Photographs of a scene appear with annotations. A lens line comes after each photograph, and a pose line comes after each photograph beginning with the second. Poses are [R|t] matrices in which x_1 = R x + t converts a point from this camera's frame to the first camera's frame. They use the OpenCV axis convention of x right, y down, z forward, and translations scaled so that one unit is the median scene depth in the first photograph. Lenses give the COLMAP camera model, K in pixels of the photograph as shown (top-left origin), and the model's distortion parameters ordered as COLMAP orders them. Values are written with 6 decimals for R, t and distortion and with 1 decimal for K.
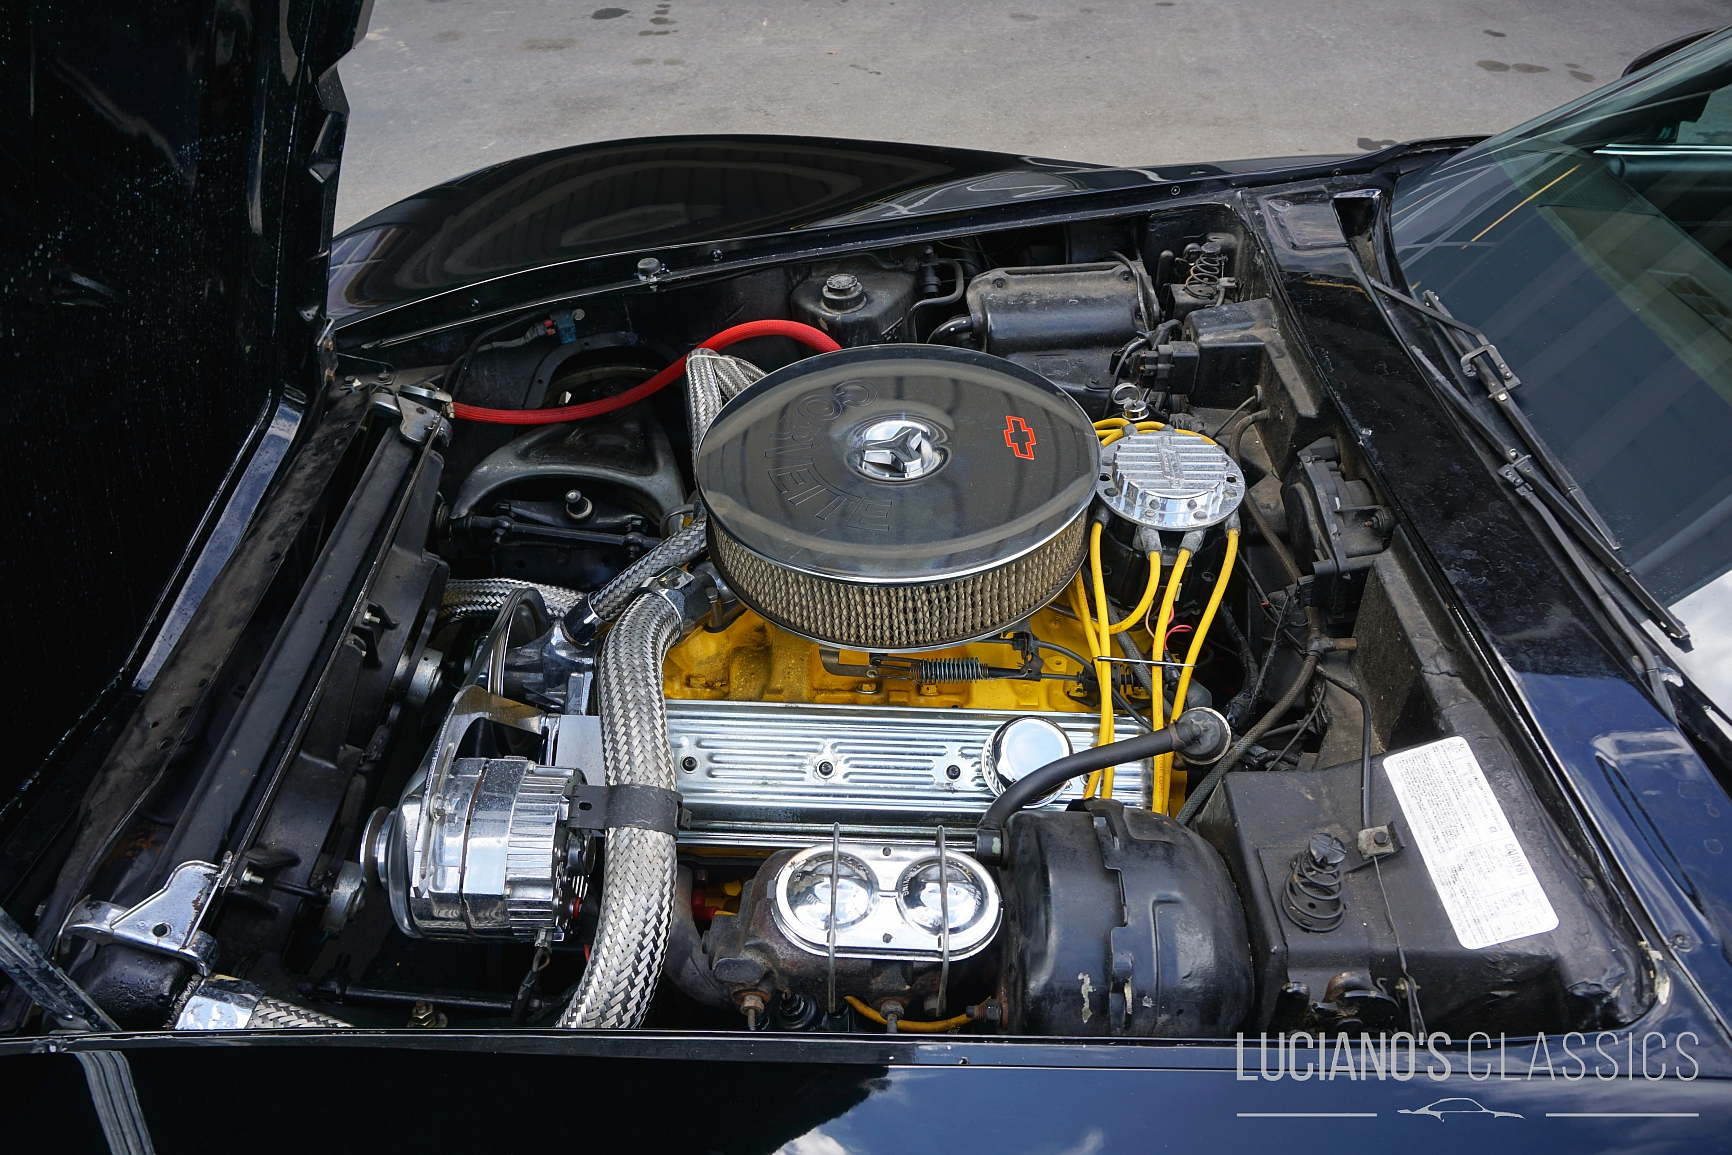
lens RADIAL K [[1168.4, 0, 859.4], [0, 1168.4, 577.0], [0, 0, 1]] dist [-0.044999, 0.031384]
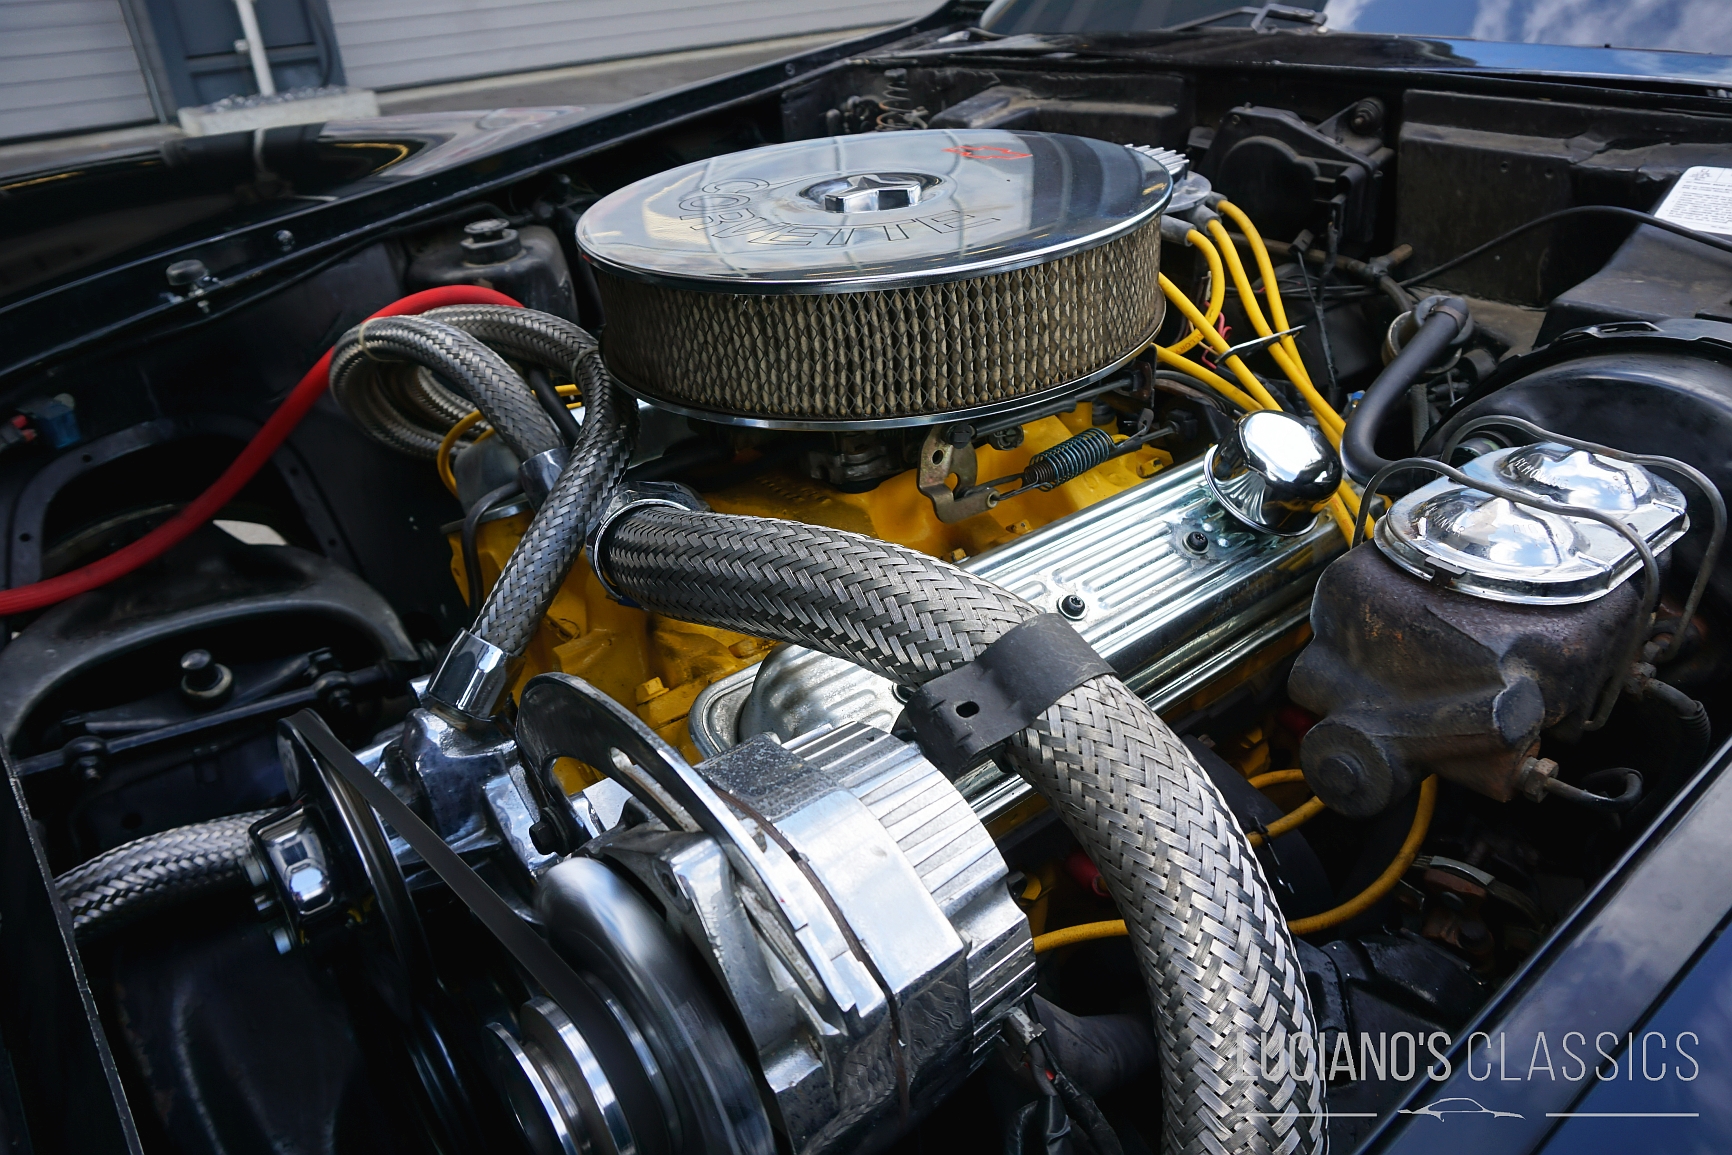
lens RADIAL K [[1168.4, 0, 863.0], [0, 1168.4, 574.7], [0, 0, 1]] dist [-0.044999, 0.031384]
pose [[0.754035, -0.354745, 0.552799, -0.302918], [0.469750, 0.879490, -0.076363, 0.096702], [-0.459092, 0.317258, 0.829809, 0.356225]]
